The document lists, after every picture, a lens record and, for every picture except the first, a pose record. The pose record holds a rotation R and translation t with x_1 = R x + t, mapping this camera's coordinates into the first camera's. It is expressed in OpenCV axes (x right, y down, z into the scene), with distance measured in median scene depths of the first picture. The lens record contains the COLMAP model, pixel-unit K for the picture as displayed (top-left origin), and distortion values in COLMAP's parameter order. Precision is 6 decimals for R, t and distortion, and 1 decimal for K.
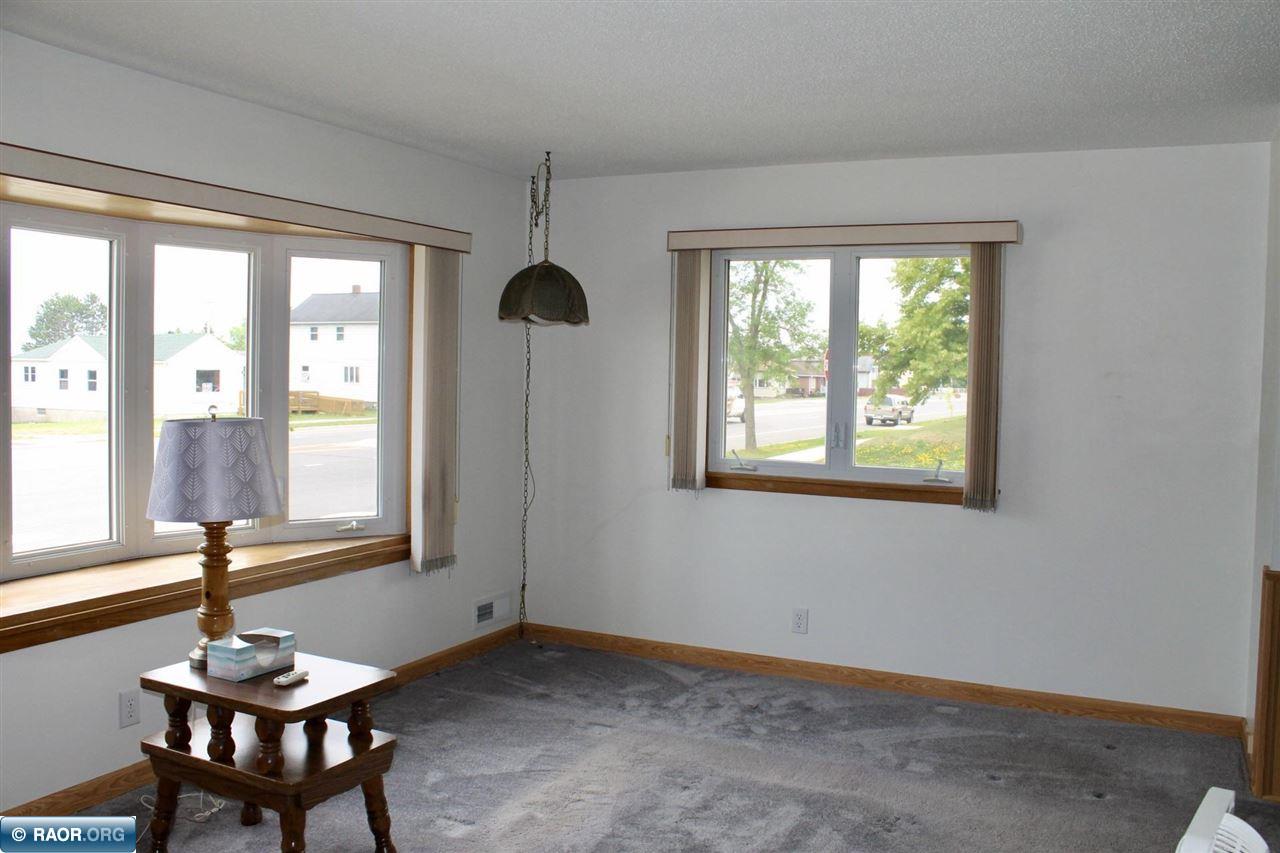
lens RADIAL K [[1068.6, 0, 640.0], [0, 1068.6, 426.5], [0, 0, 1]] dist [-0.107631, -0.001033]
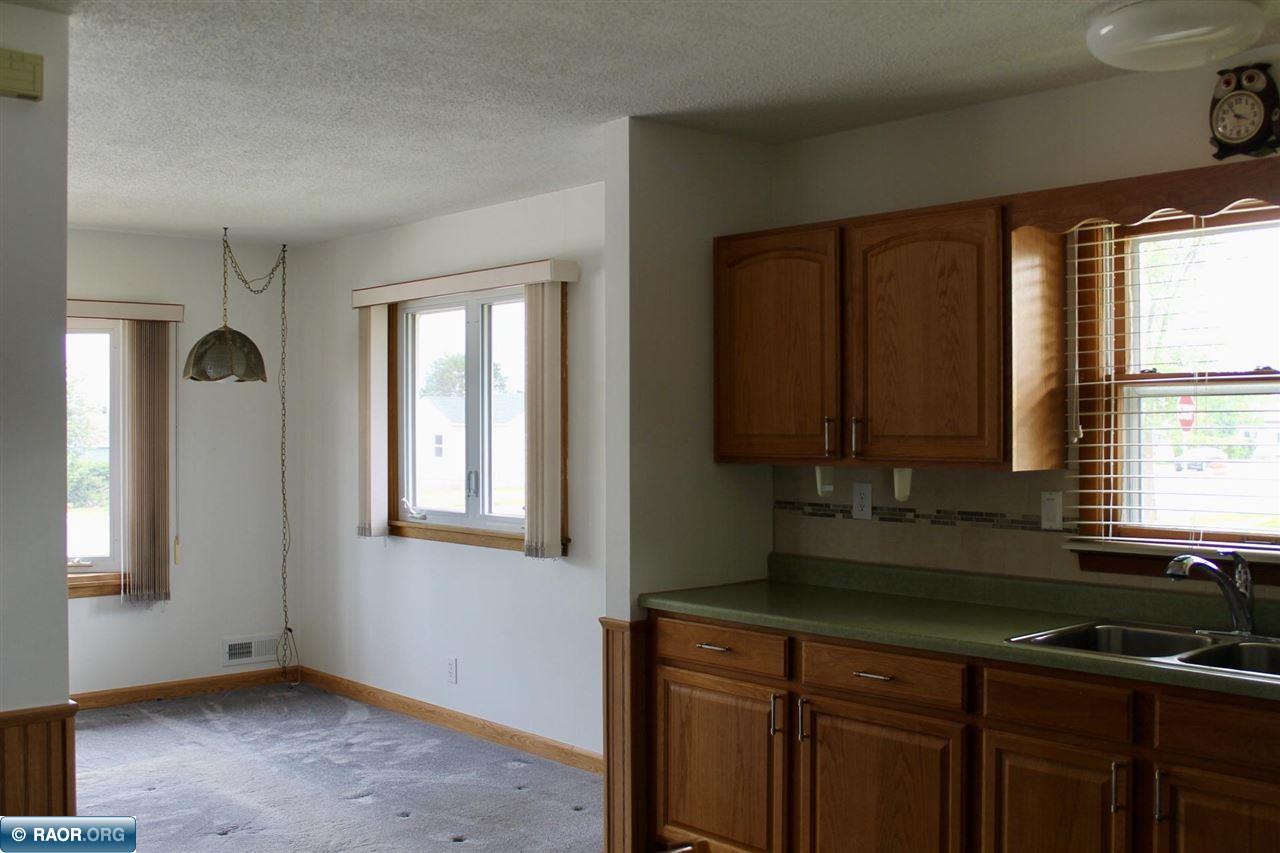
lens RADIAL K [[1339.1, 0, 640.0], [0, 1339.1, 426.5], [0, 0, 1]] dist [-0.014214, -0.007794]
pose [[0.910727, -0.024044, -0.412308, 0.819903], [0.001721, 0.998516, -0.054429, 0.023605], [0.413005, 0.048860, 0.909417, -0.076049]]
